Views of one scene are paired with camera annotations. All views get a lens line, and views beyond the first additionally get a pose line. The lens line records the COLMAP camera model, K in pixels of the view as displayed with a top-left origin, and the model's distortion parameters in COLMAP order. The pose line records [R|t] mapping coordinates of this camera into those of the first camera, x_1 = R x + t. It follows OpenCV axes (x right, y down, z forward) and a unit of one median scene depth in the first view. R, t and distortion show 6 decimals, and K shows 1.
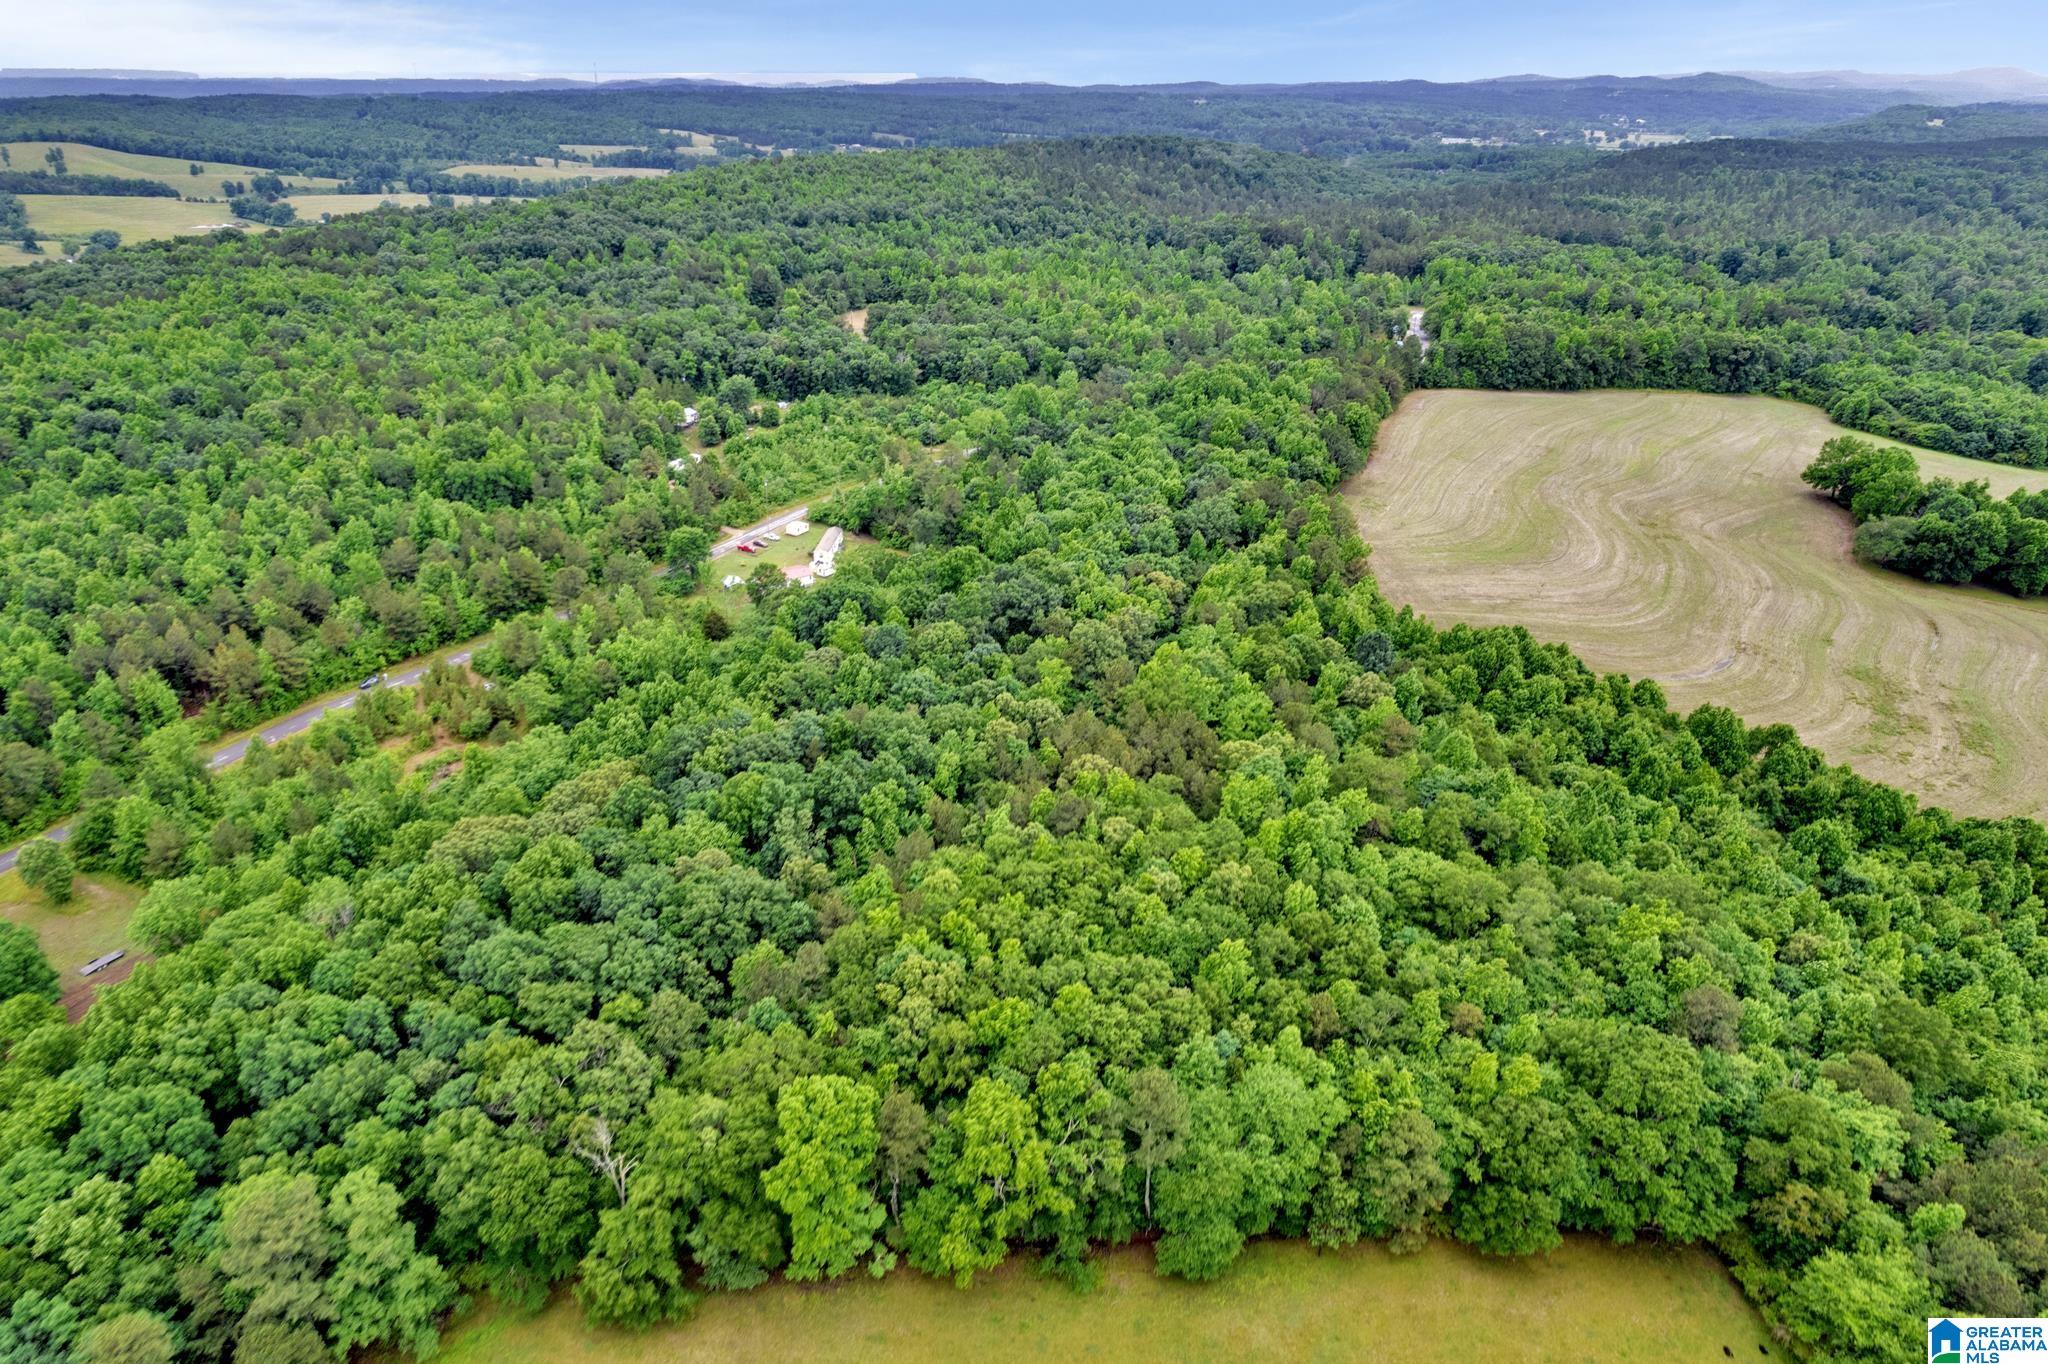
lens RADIAL K [[1312.8, 0, 1025.7], [0, 1312.8, 687.3], [0, 0, 1]] dist [-0.076481, 0.073242]
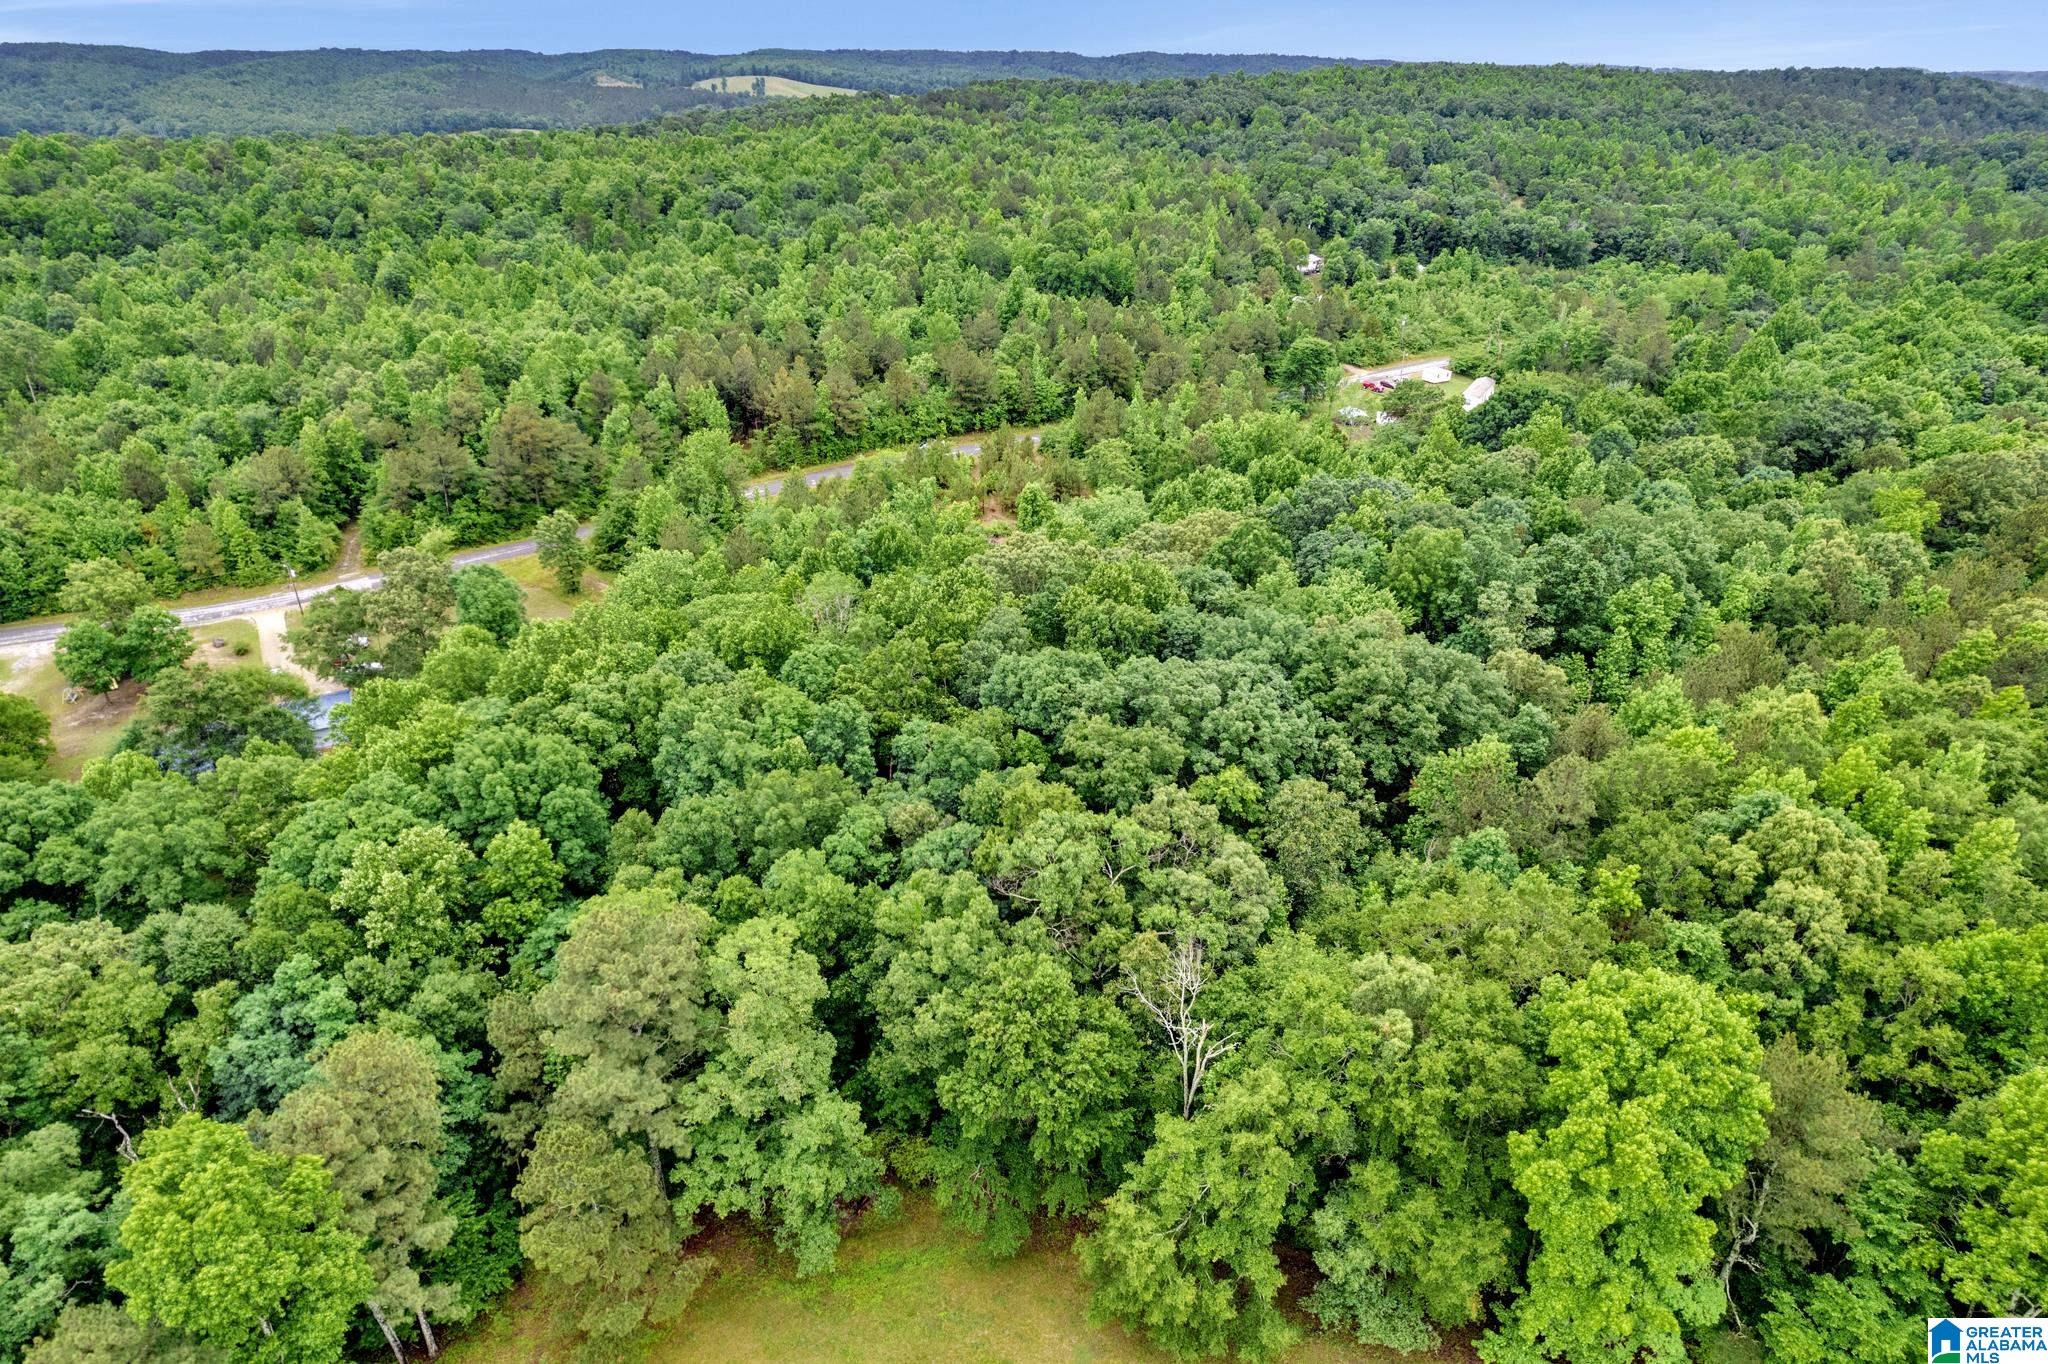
lens RADIAL K [[1312.8, 0, 1025.7], [0, 1312.8, 687.3], [0, 0, 1]] dist [-0.076481, 0.073242]
pose [[0.911095, 0.187772, -0.366943, -0.159130], [-0.184746, 0.981814, 0.043700, 0.164127], [0.368476, 0.027976, 0.929216, 0.360124]]
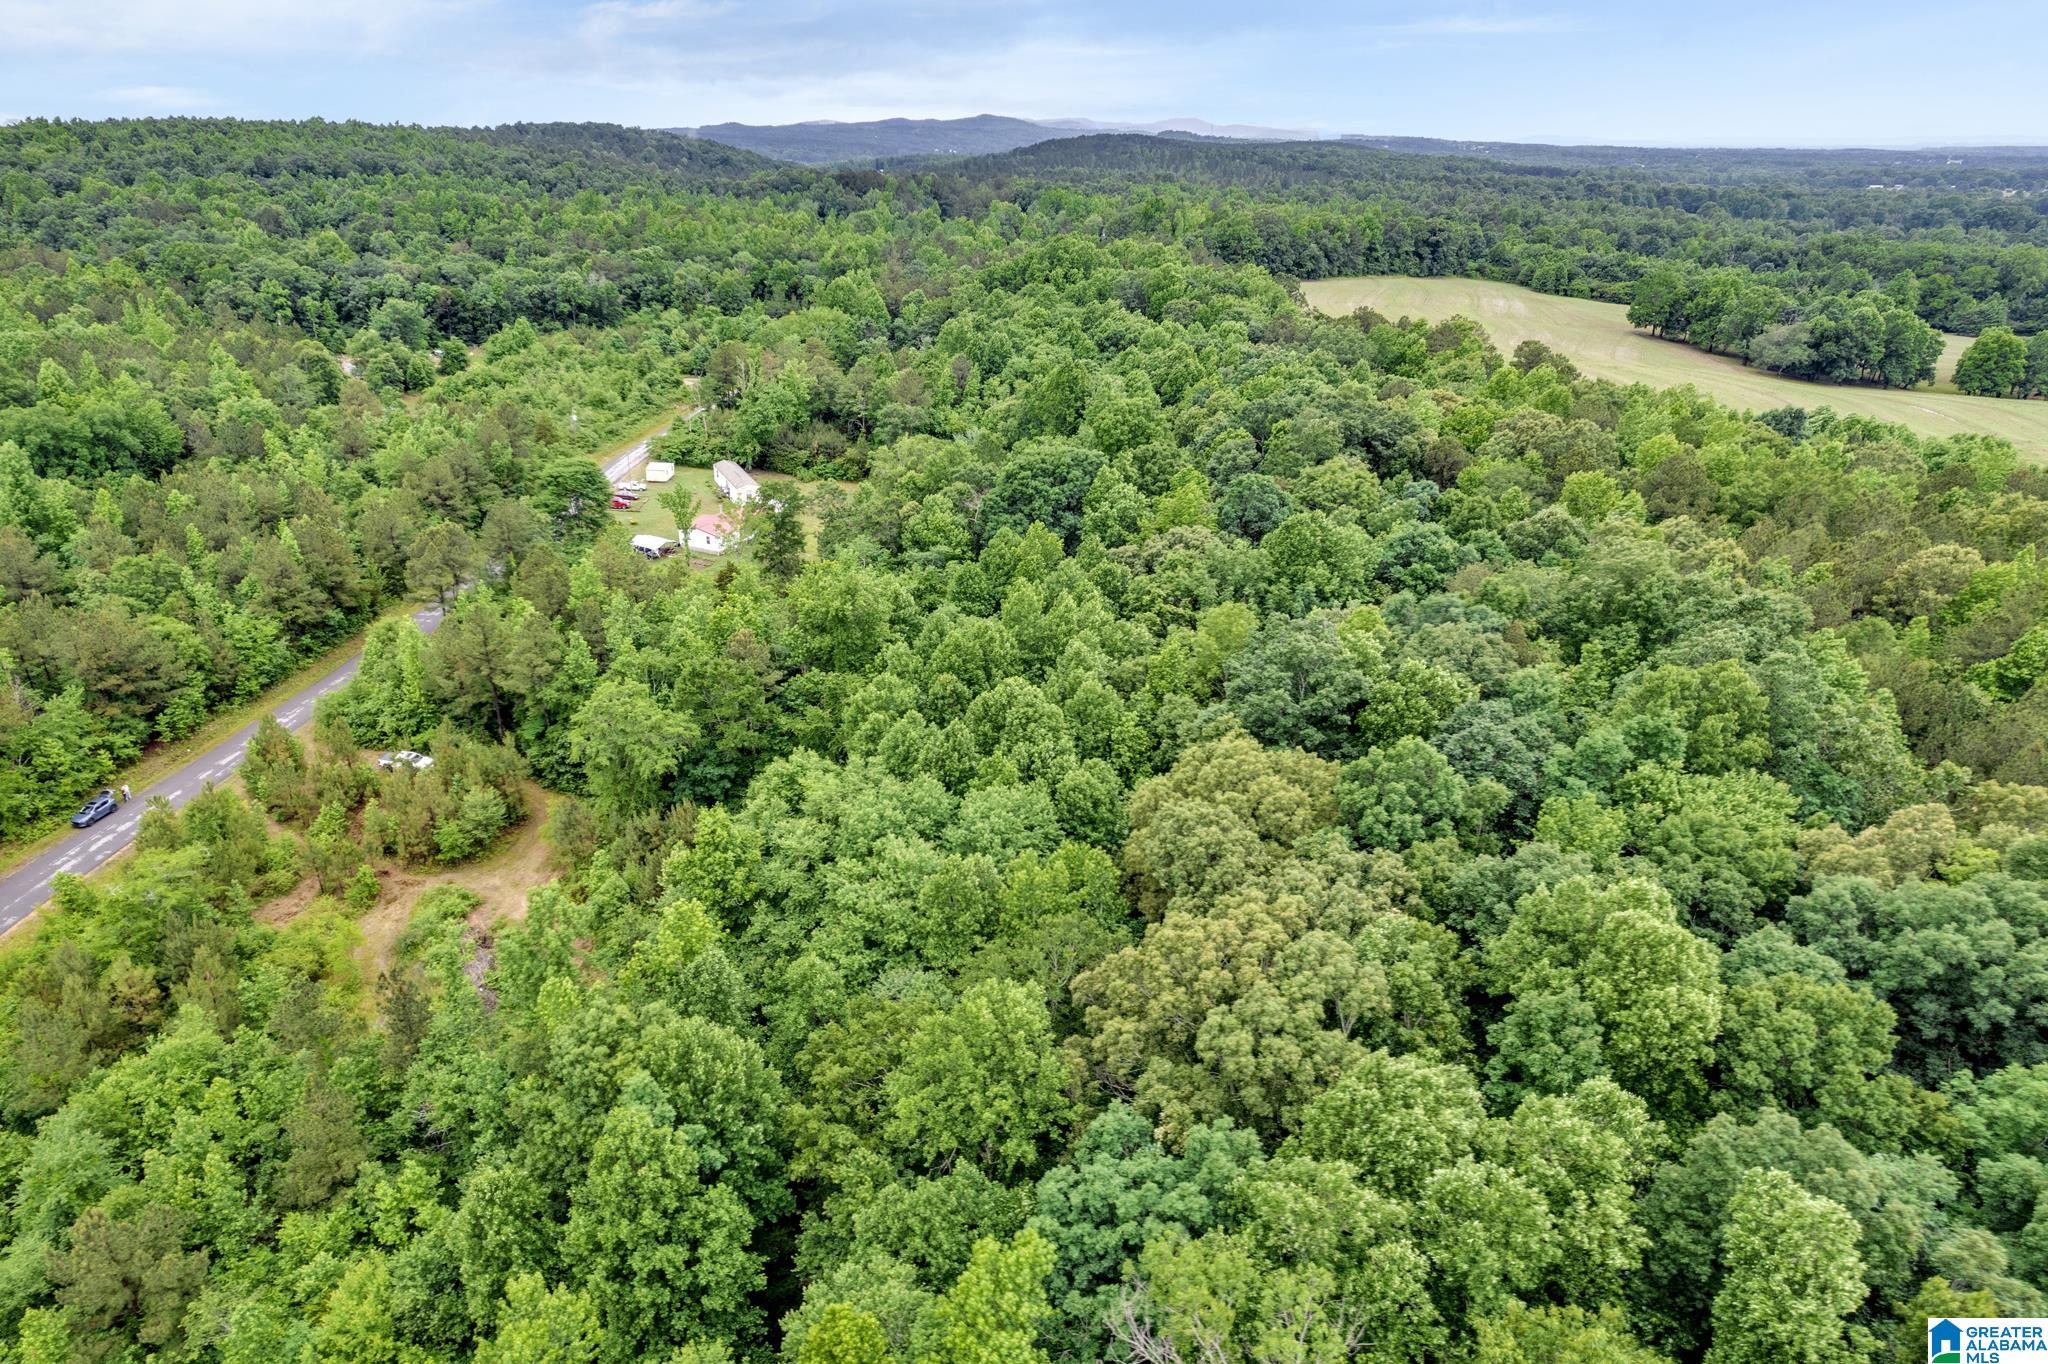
lens RADIAL K [[1312.8, 0, 1025.7], [0, 1312.8, 687.3], [0, 0, 1]] dist [-0.076481, 0.073242]
pose [[0.880117, -0.188370, 0.435788, -0.662843], [0.204189, 0.978873, 0.010739, 0.024184], [-0.428604, 0.079531, 0.899985, 0.751949]]
